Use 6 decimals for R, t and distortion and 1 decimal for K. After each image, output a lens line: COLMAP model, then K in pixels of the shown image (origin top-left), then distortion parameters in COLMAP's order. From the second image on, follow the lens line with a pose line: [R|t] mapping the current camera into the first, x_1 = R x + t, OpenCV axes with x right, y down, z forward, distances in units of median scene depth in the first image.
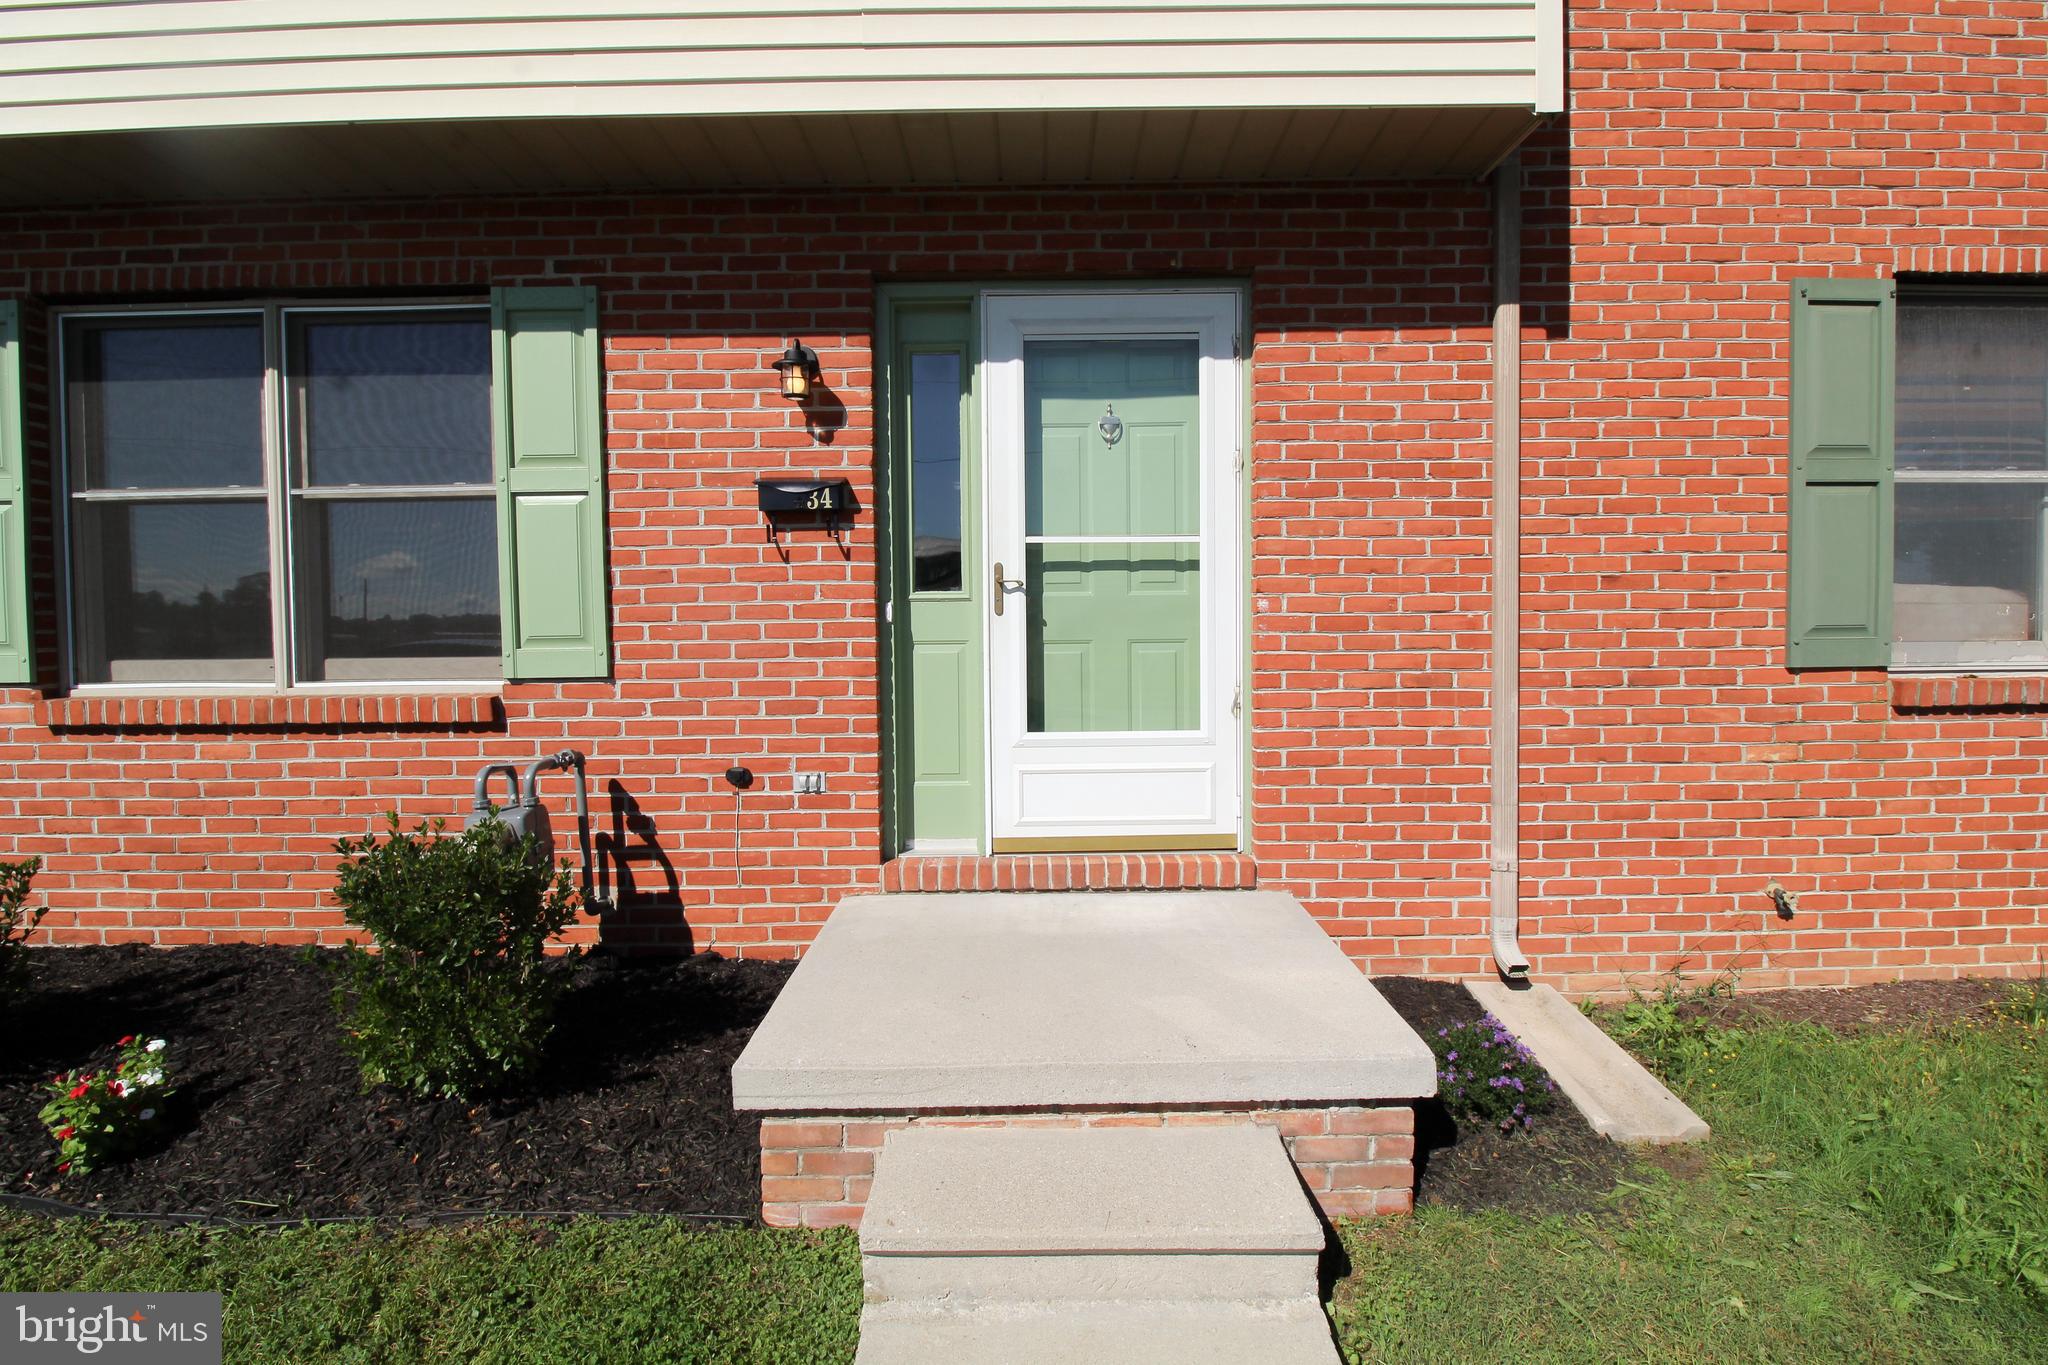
lens RADIAL K [[949.7, 0, 1032.1], [0, 949.7, 654.8], [0, 0, 1]] dist [0.004483, -0.015502]
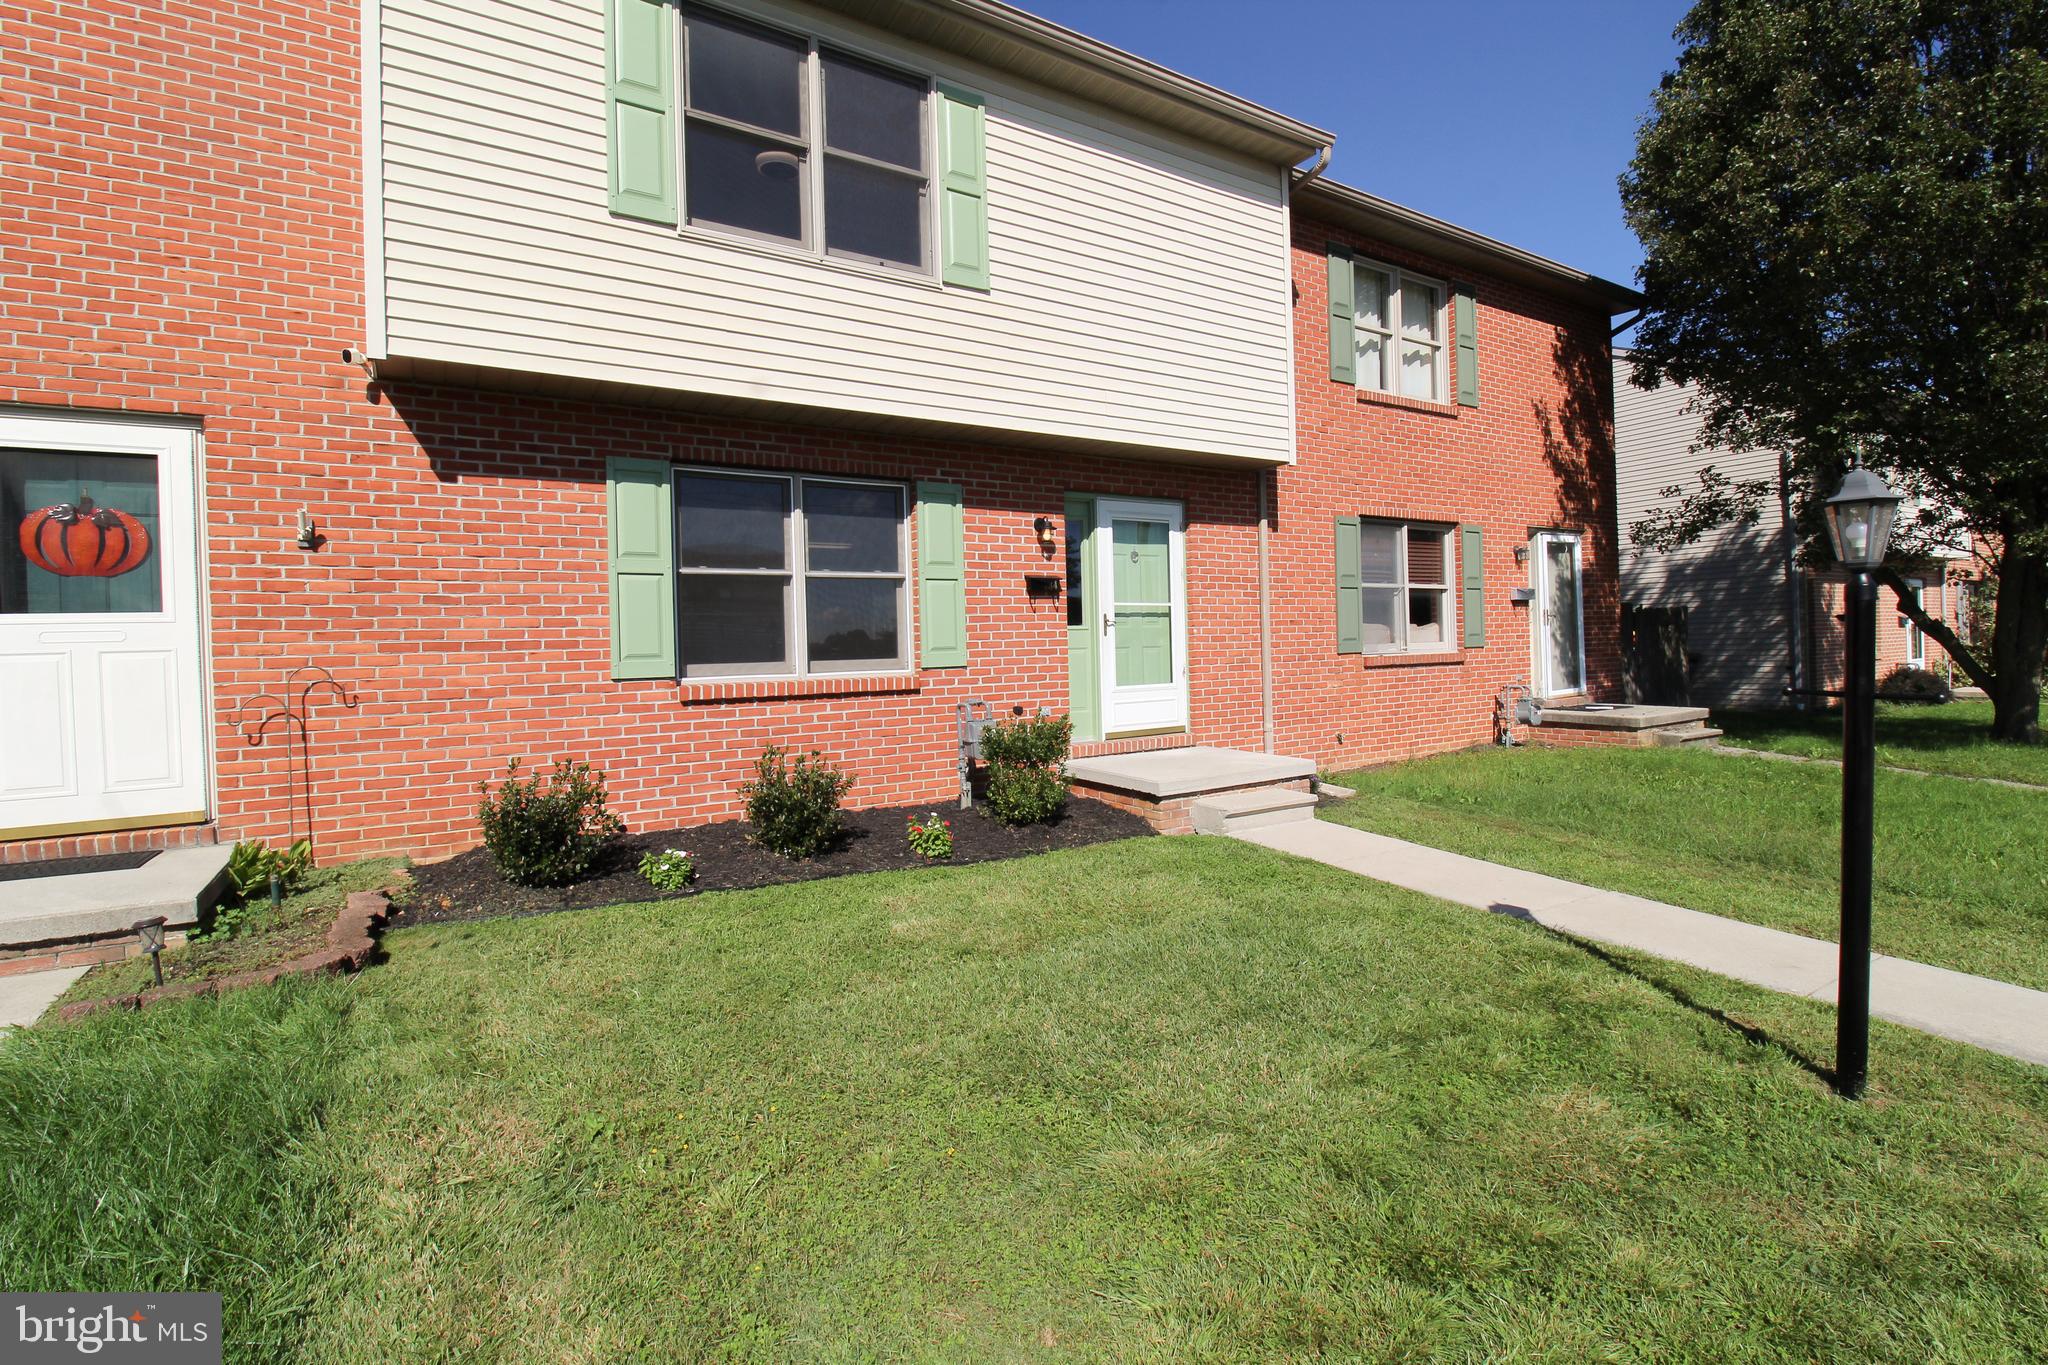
lens RADIAL K [[949.7, 0, 1032.1], [0, 949.7, 654.8], [0, 0, 1]] dist [0.004483, -0.015502]
pose [[0.842806, -0.015774, 0.537986, -1.465127], [0.036614, 0.998935, -0.028070, 0.063793], [-0.536970, 0.043355, 0.842486, -0.872760]]
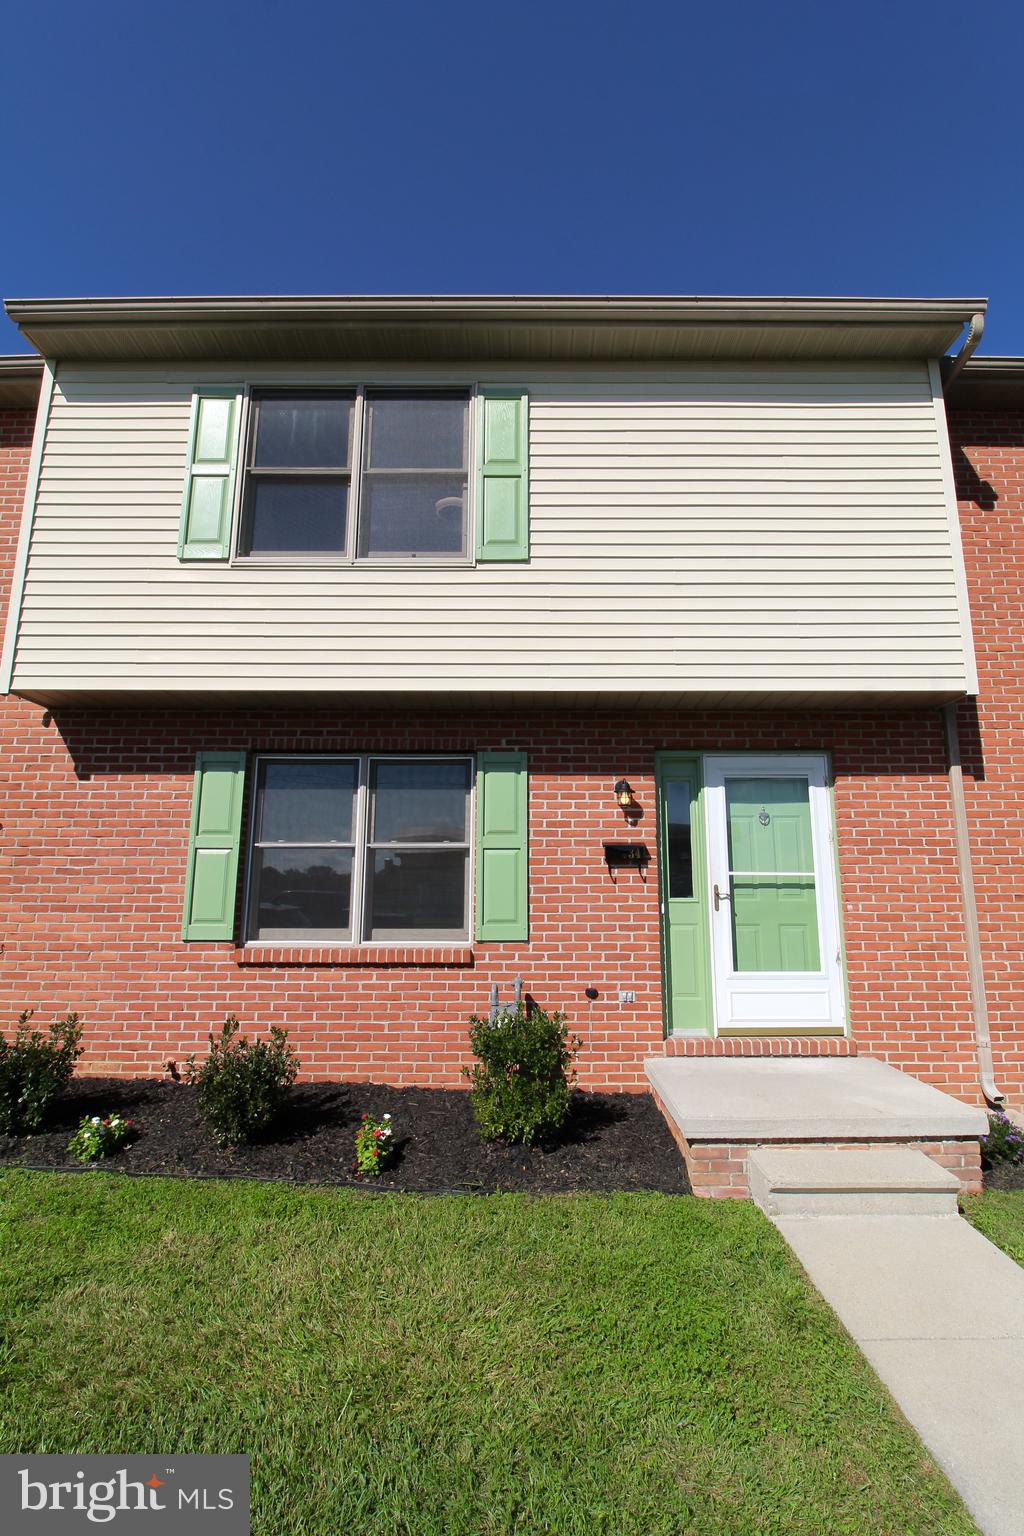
lens RADIAL K [[712.3, 0, 527.7], [0, 712.3, 766.2], [0, 0, 1]] dist [0.004483, -0.015502]
pose [[0.999934, 0.011291, -0.002137, -0.445954], [-0.011488, 0.977853, -0.208979, -0.021877], [-0.000270, 0.208990, 0.977918, -0.551435]]
